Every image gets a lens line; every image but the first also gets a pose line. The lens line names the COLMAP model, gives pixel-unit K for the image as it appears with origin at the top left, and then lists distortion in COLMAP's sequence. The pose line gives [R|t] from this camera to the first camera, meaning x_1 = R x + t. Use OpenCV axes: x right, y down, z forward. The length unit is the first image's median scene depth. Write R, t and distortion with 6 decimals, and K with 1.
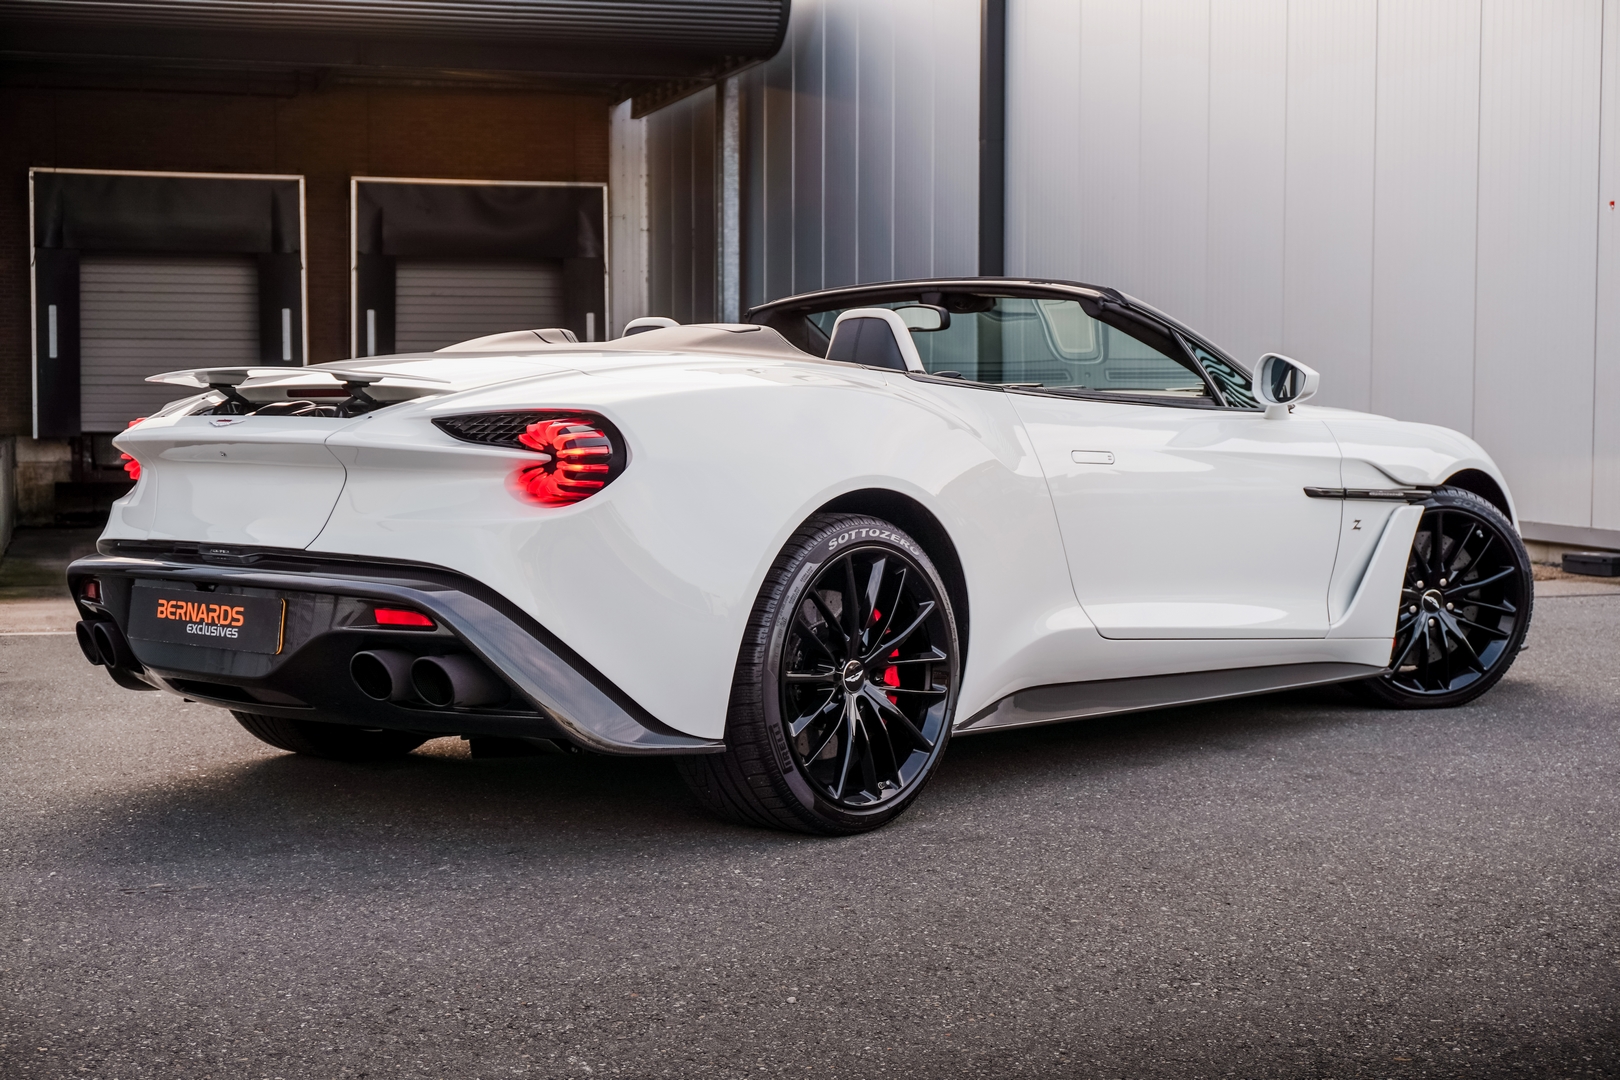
lens RADIAL K [[2554.3, 0, 800.5], [0, 2554.3, 527.7], [0, 0, 1]] dist [0.042606, 0.000000]
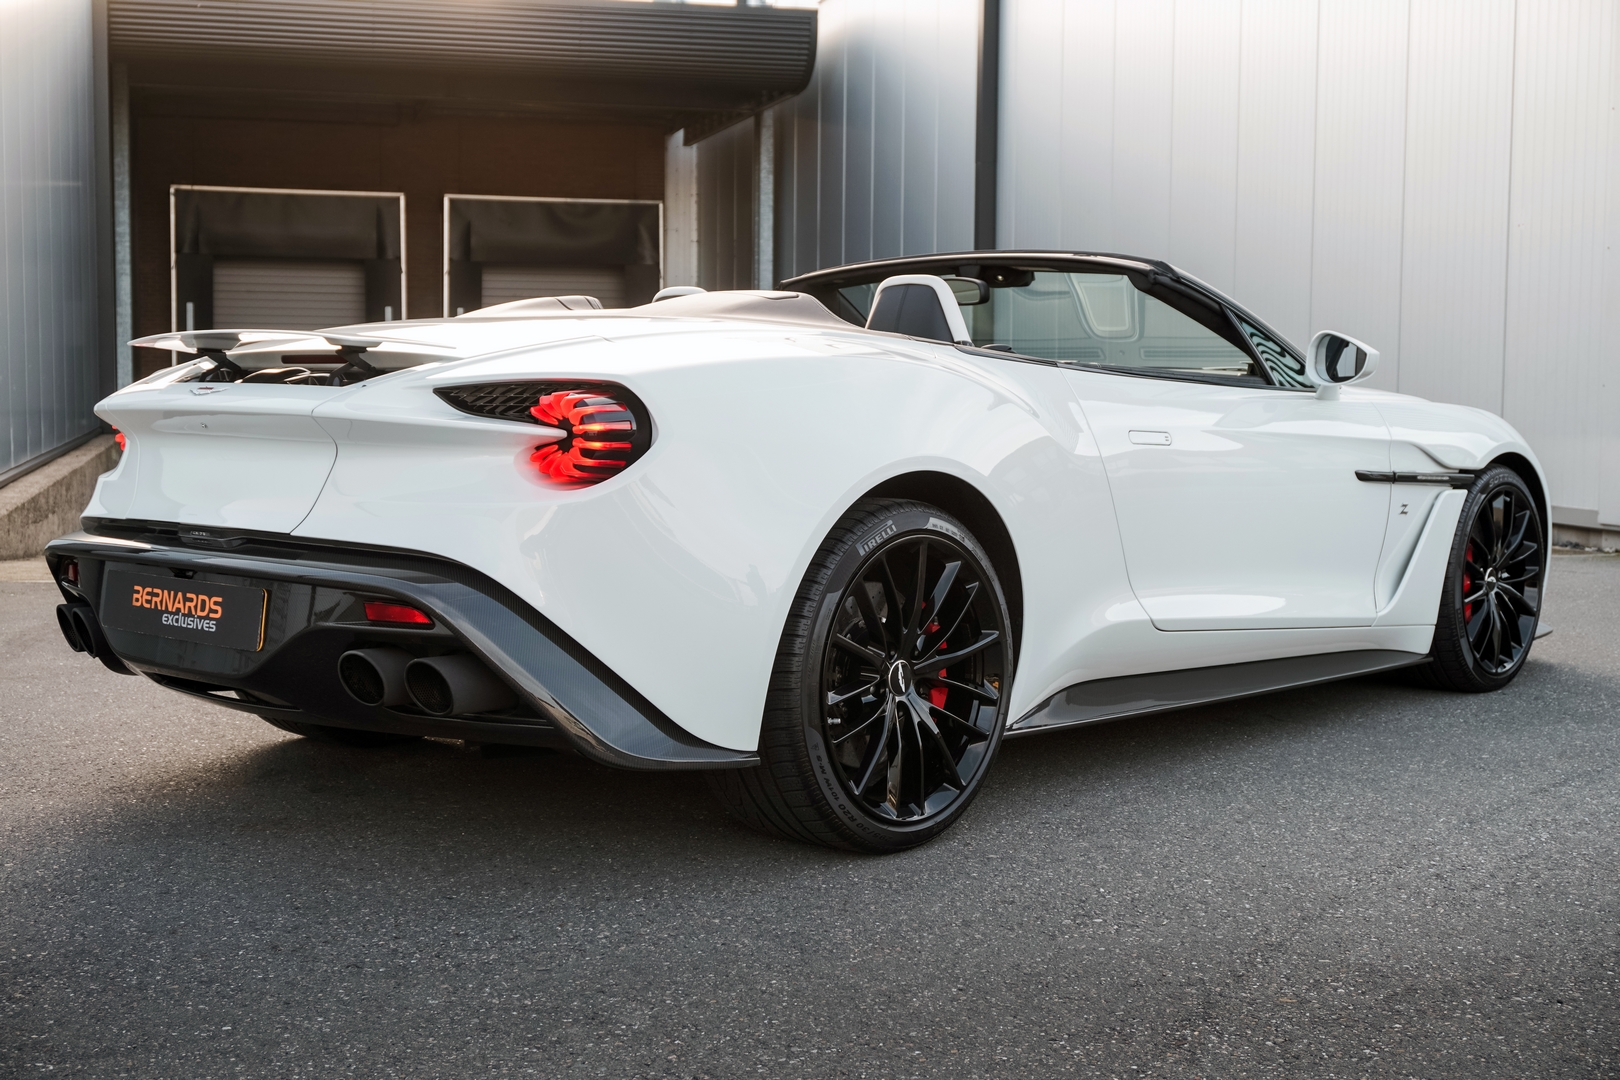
lens RADIAL K [[2143.9, 0, 813.0], [0, 2143.9, 547.7], [0, 0, 1]] dist [0.030382, 0.000000]
pose [[0.999956, 0.007896, -0.005026, -0.005113], [-0.007772, 0.999677, 0.024206, -0.004475], [0.005215, -0.024166, 0.999694, 0.183886]]
